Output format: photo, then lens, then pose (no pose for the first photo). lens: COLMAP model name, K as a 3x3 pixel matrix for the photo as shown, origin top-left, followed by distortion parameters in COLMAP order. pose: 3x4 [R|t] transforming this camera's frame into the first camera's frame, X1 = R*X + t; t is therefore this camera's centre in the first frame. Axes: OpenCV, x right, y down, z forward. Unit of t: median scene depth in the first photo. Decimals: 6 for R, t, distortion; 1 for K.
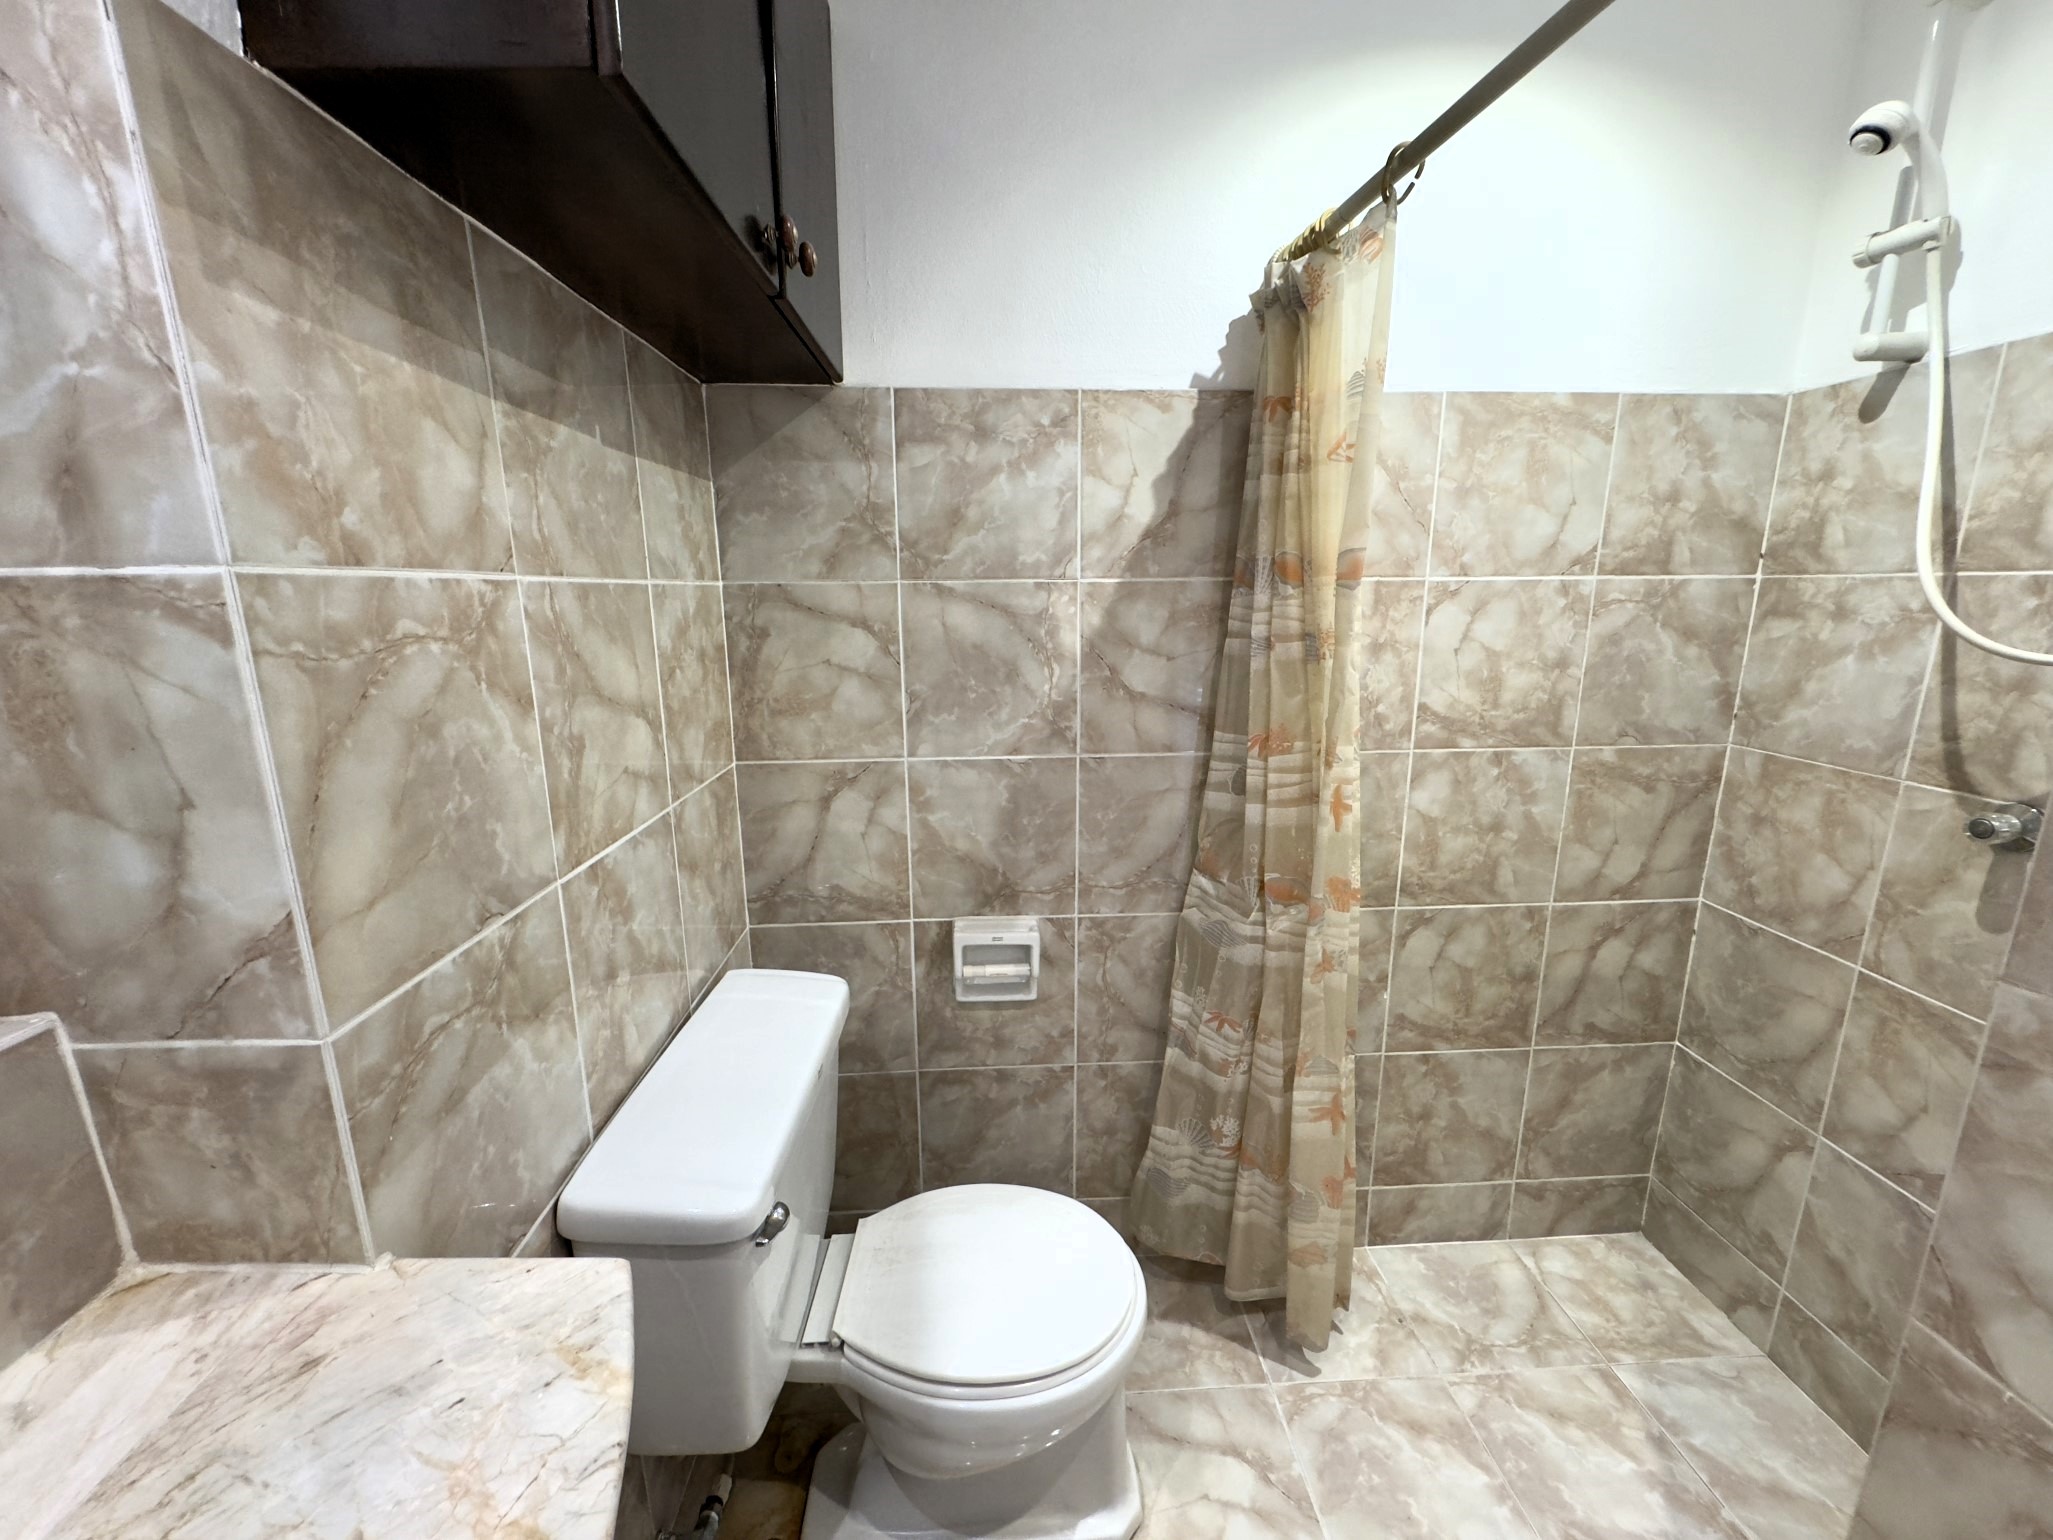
lens RADIAL K [[824.6, 0, 1025.2], [0, 824.6, 769.3], [0, 0, 1]] dist [0.000328, 0.000045]
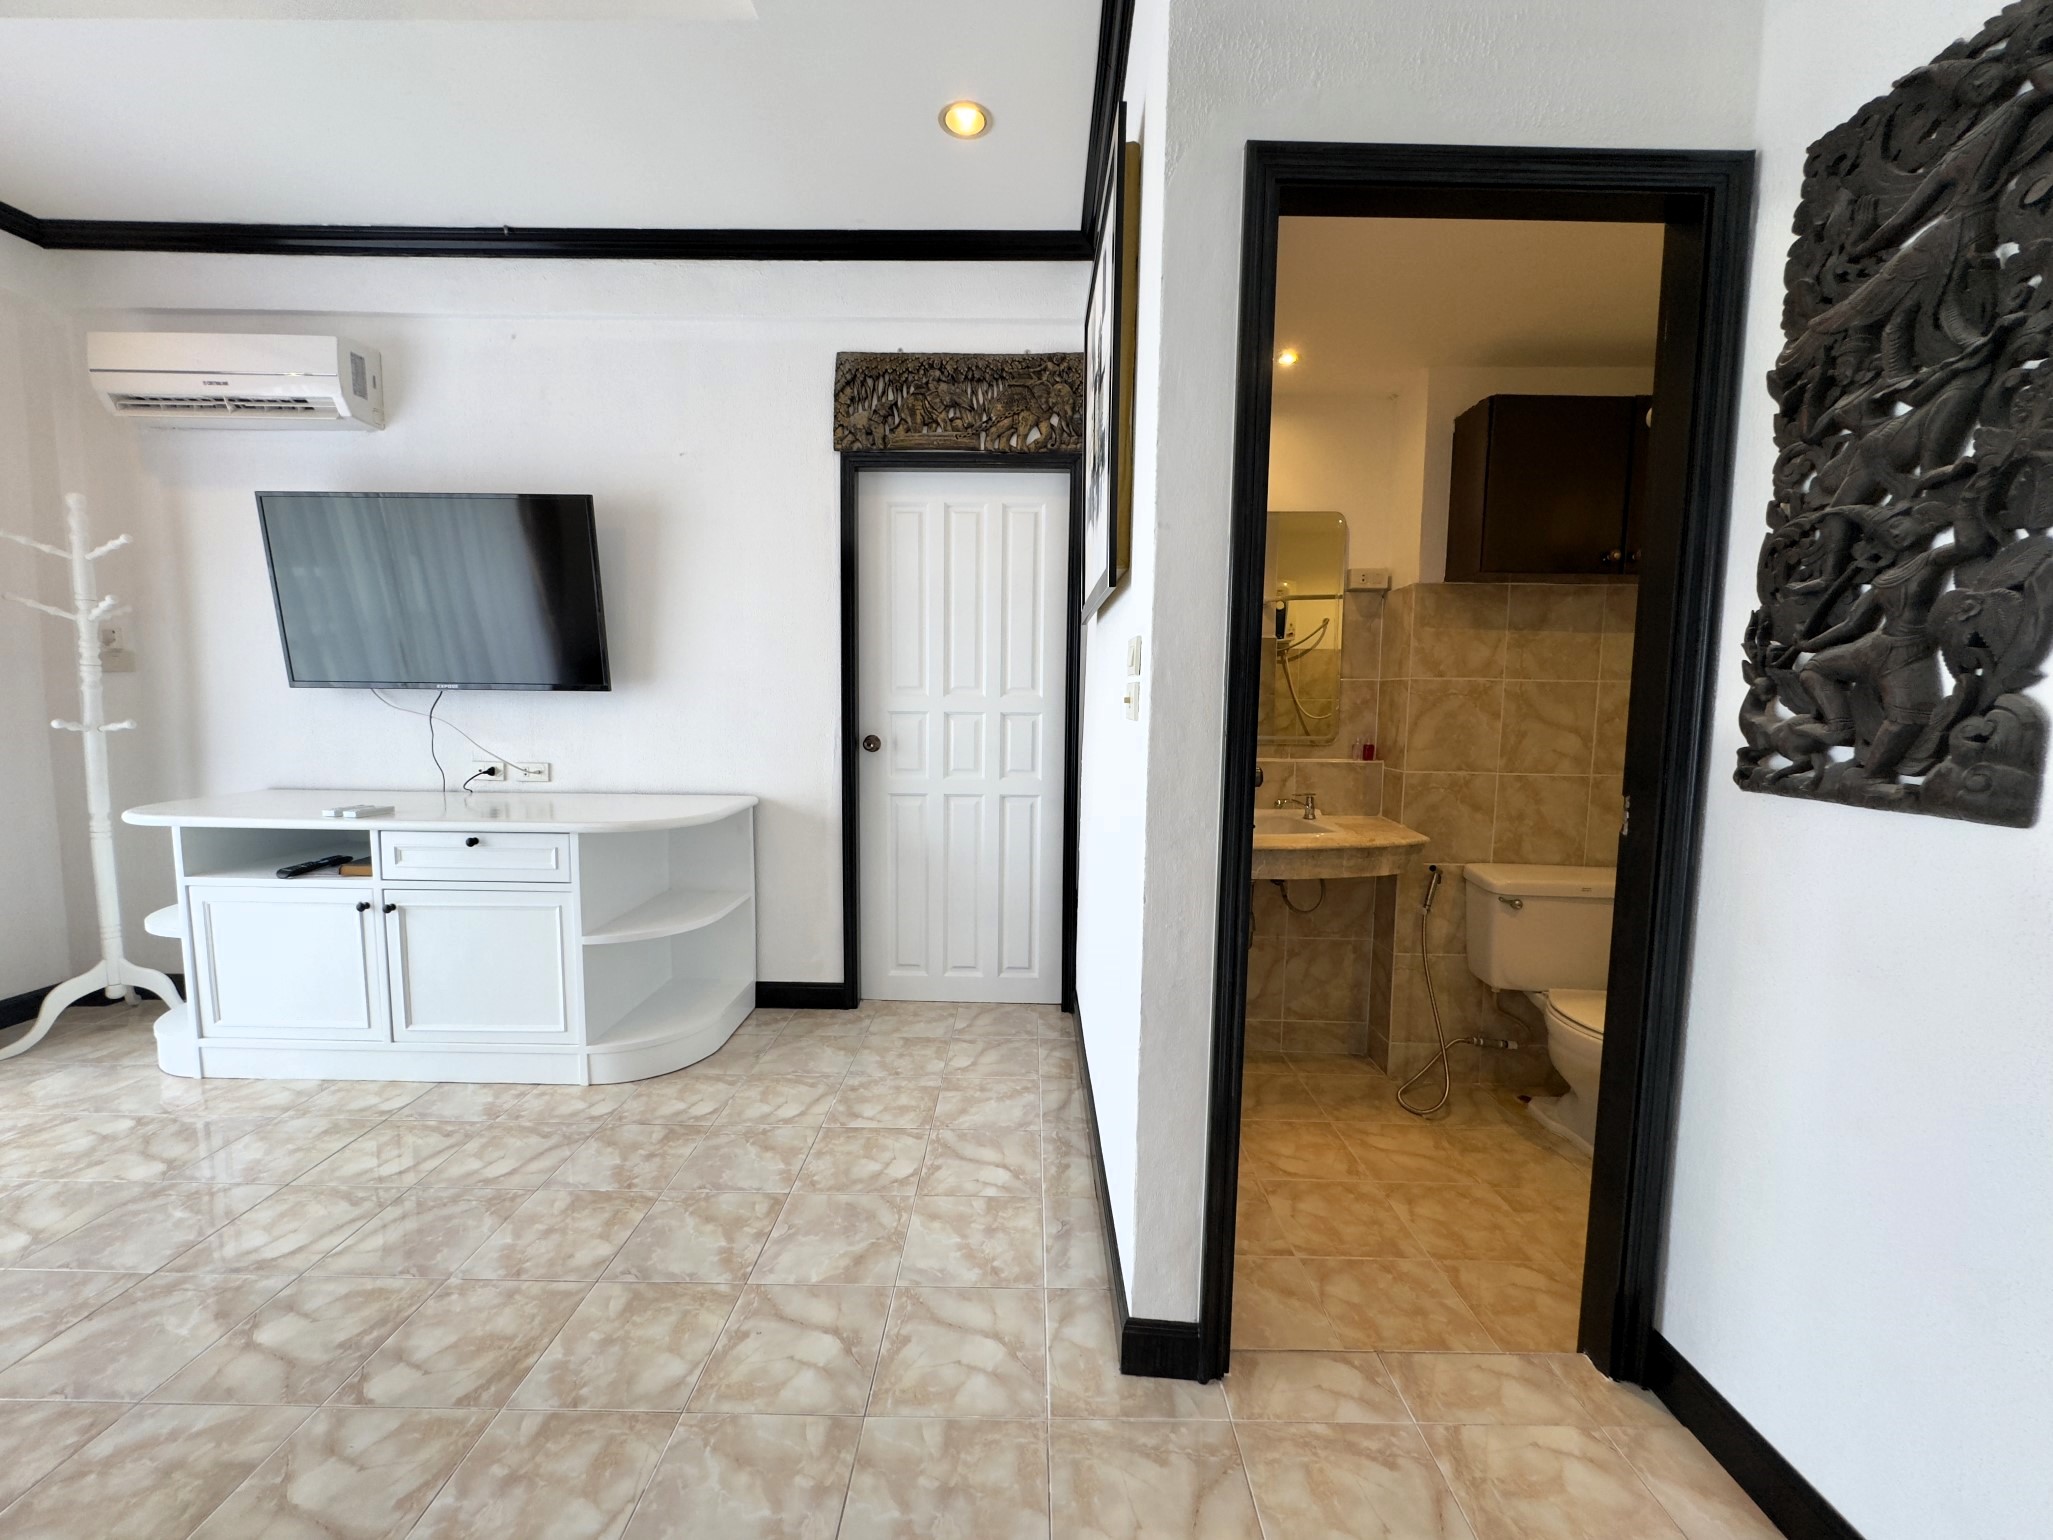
lens RADIAL K [[824.6, 0, 1028.4], [0, 824.6, 771.3], [0, 0, 1]] dist [0.000328, 0.000045]
pose [[-0.044698, 0.096706, -0.994309, 3.346630], [-0.223268, 0.969161, 0.104297, 0.252137], [0.973732, 0.226659, -0.021728, -0.872678]]
